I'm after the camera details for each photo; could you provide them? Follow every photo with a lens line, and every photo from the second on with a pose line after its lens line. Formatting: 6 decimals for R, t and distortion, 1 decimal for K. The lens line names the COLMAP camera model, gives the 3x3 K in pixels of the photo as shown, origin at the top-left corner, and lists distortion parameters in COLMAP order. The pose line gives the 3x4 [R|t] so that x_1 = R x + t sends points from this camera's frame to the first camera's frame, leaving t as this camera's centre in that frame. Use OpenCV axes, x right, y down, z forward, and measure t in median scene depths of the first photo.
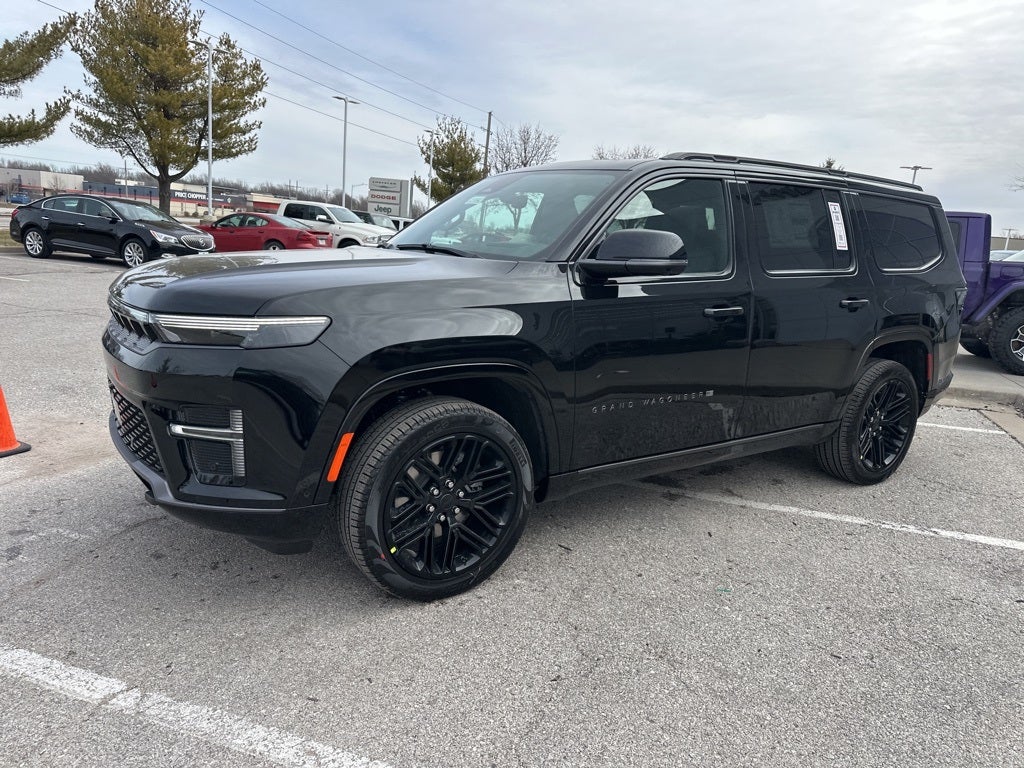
lens RADIAL K [[718.2, 0, 514.4], [0, 718.2, 392.3], [0, 0, 1]] dist [0.035769, -0.038679]
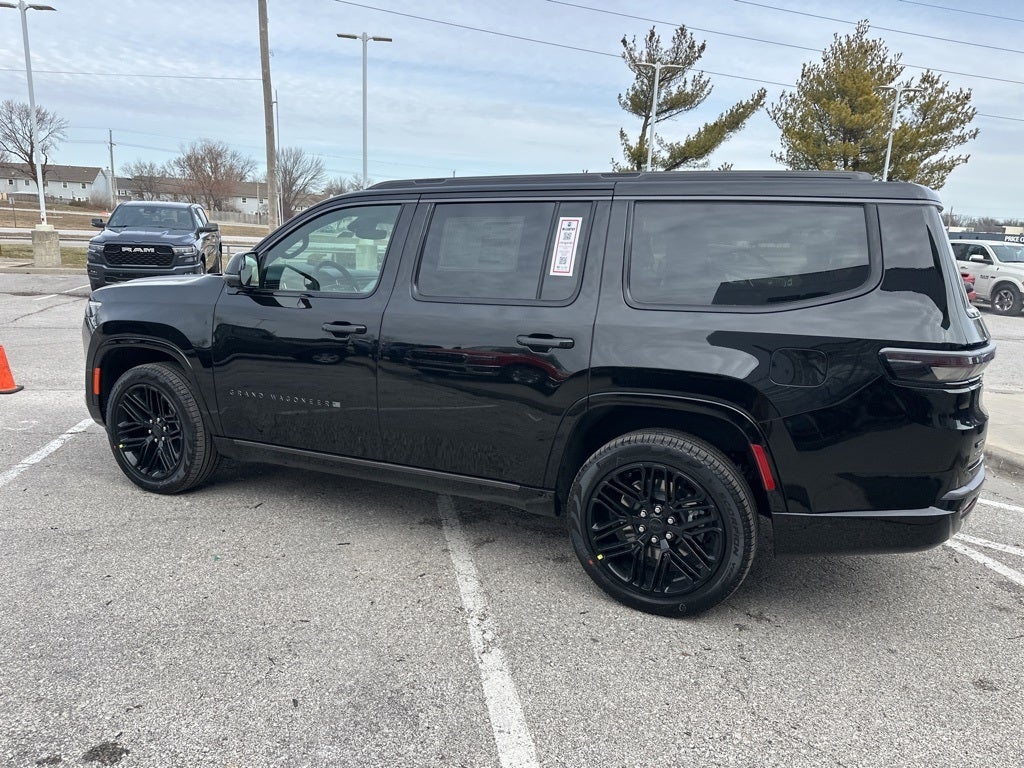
lens RADIAL K [[718.2, 0, 507.4], [0, 718.2, 386.3], [0, 0, 1]] dist [0.035769, -0.038679]
pose [[0.509172, 0.129076, -0.850931, 1.056519], [-0.188763, 0.981366, 0.035911, -0.090899], [0.839710, 0.142339, 0.524049, 0.530725]]
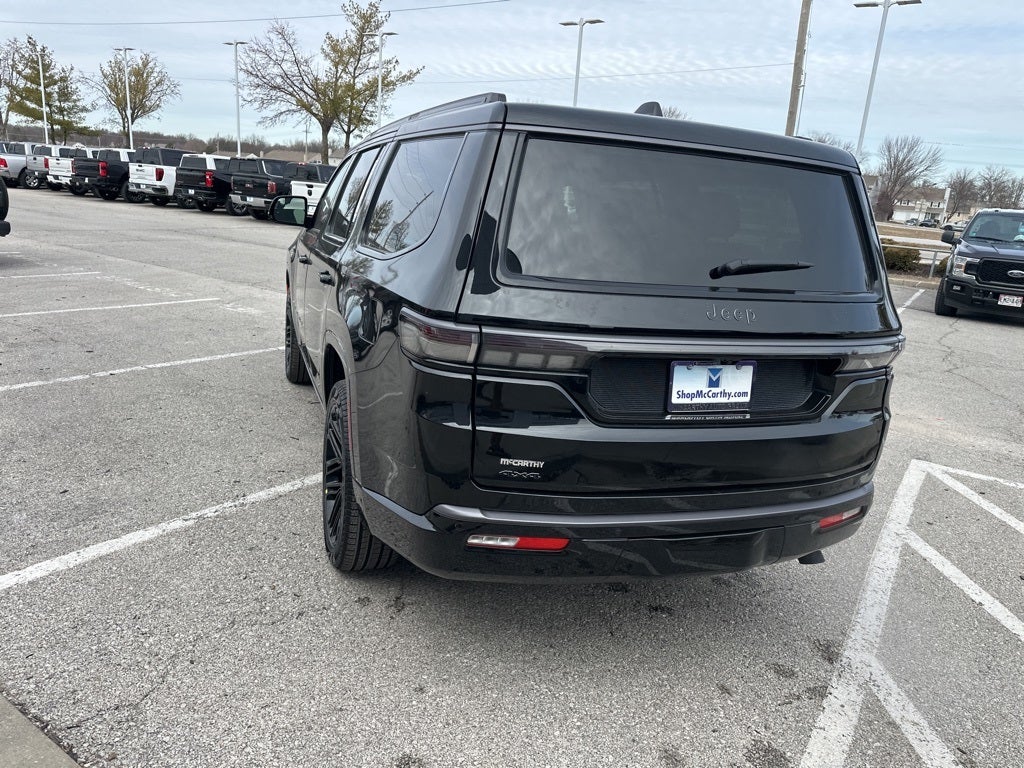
lens RADIAL K [[718.2, 0, 505.5], [0, 718.2, 380.5], [0, 0, 1]] dist [0.035769, -0.038679]
pose [[-0.243414, 0.159921, -0.956648, 1.164064], [-0.299718, 0.925640, 0.230999, -0.253455], [0.922453, 0.342953, -0.177382, 1.301519]]
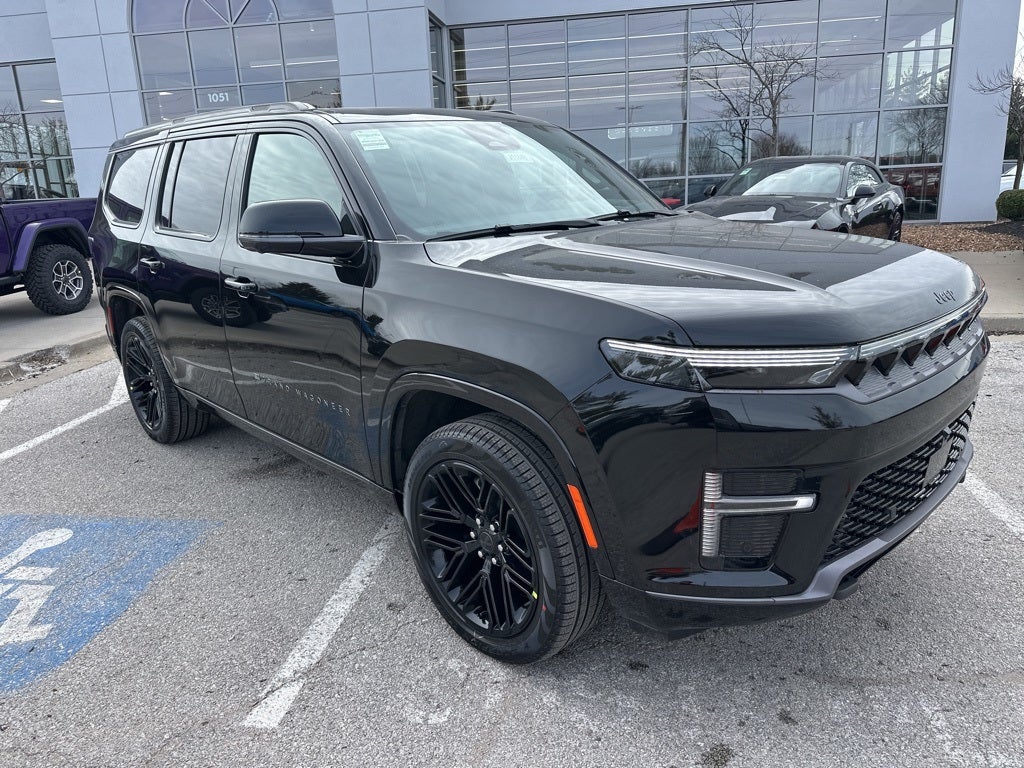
lens RADIAL K [[718.2, 0, 518.2], [0, 718.2, 382.1], [0, 0, 1]] dist [0.035769, -0.038679]
pose [[-0.181201, -0.314756, 0.931716, -0.772081], [0.236638, 0.905609, 0.351958, -0.284230], [-0.954552, 0.284254, -0.089614, 0.998734]]
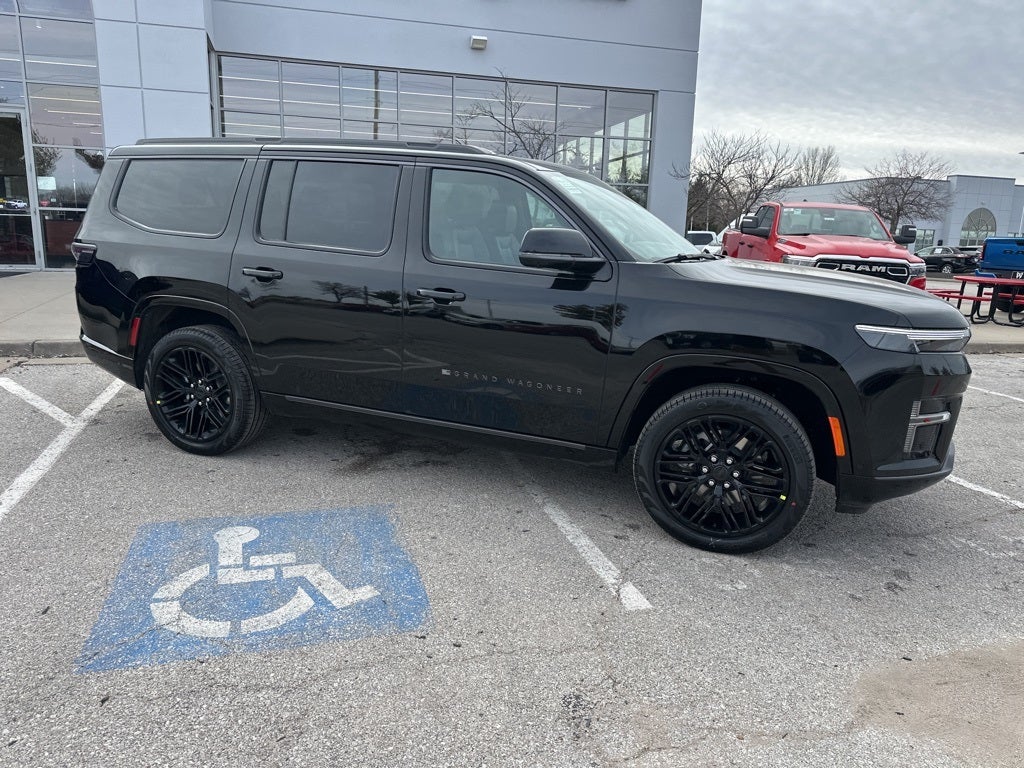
lens RADIAL K [[718.2, 0, 507.2], [0, 718.2, 387.3], [0, 0, 1]] dist [0.035769, -0.038679]
pose [[-0.572583, -0.258978, 0.777869, -0.750270], [0.102113, 0.918882, 0.381090, -0.396004], [-0.813463, 0.297636, -0.499691, 1.561064]]
